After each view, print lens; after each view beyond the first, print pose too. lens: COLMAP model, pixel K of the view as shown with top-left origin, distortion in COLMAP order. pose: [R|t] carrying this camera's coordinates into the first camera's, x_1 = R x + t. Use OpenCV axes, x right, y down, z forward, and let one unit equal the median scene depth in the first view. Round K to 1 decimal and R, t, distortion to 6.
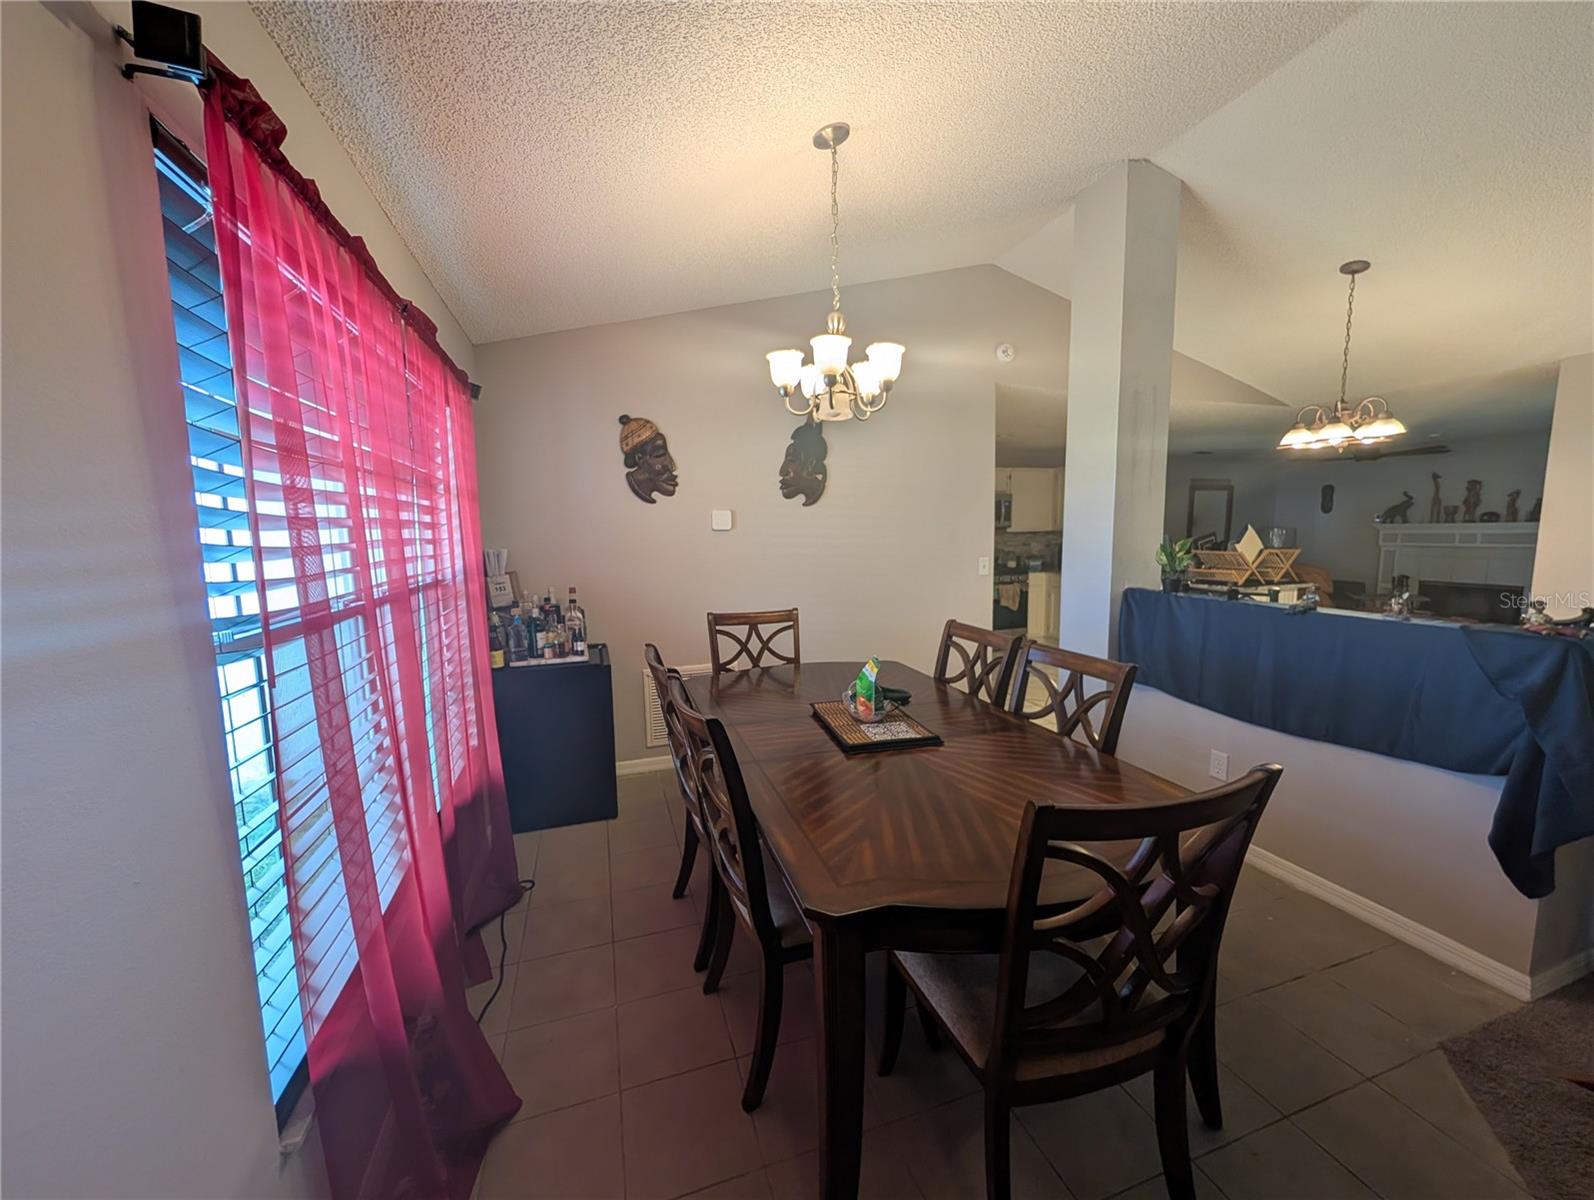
lens RADIAL K [[616.2, 0, 799.9], [0, 616.2, 601.6], [0, 0, 1]] dist [-0.001246, 0.000573]
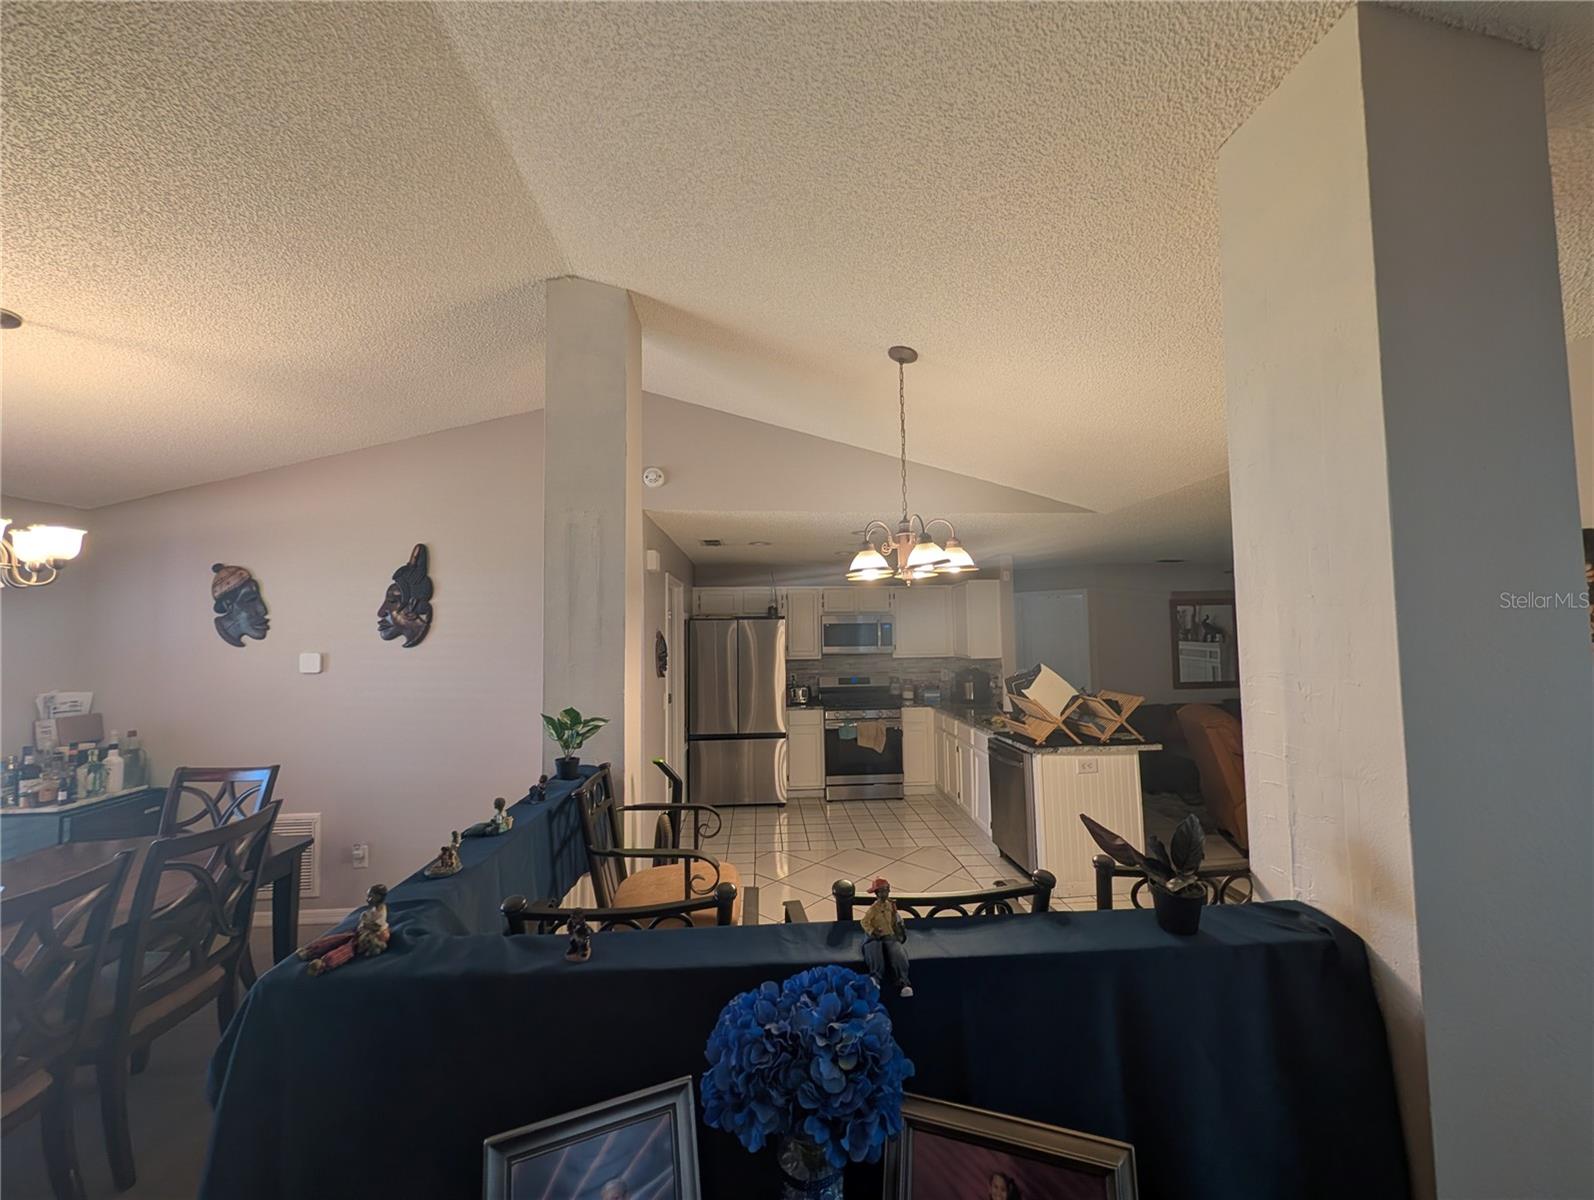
lens RADIAL K [[616.2, 0, 799.9], [0, 616.2, 601.6], [0, 0, 1]] dist [-0.001246, 0.000573]
pose [[0.966470, -0.012070, -0.256495, 0.627705], [-0.030886, 0.986178, -0.162782, -0.066894], [0.254914, 0.165246, 0.952739, 0.178293]]
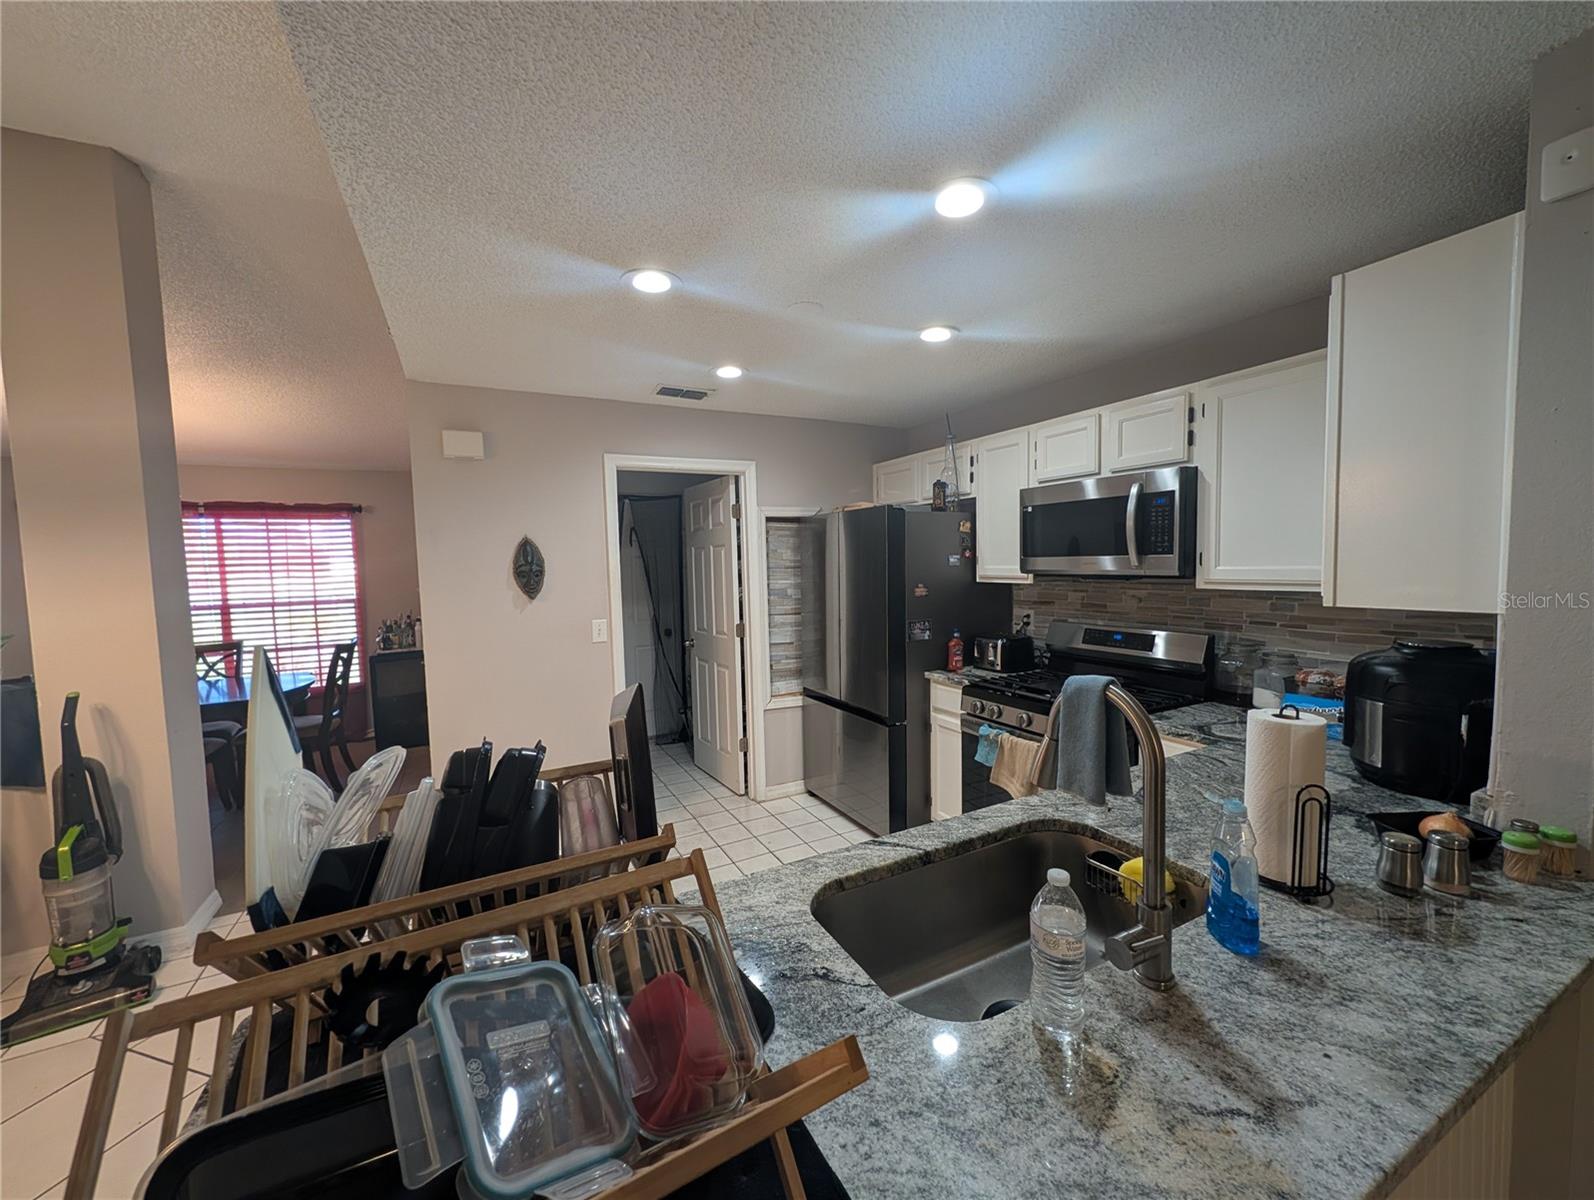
lens RADIAL K [[616.2, 0, 799.9], [0, 616.2, 601.6], [0, 0, 1]] dist [-0.001246, 0.000573]
pose [[0.150847, 0.078206, -0.985459, 0.893525], [-0.093008, 0.993567, 0.064612, -0.158198], [0.984172, 0.081909, 0.157150, 1.104163]]
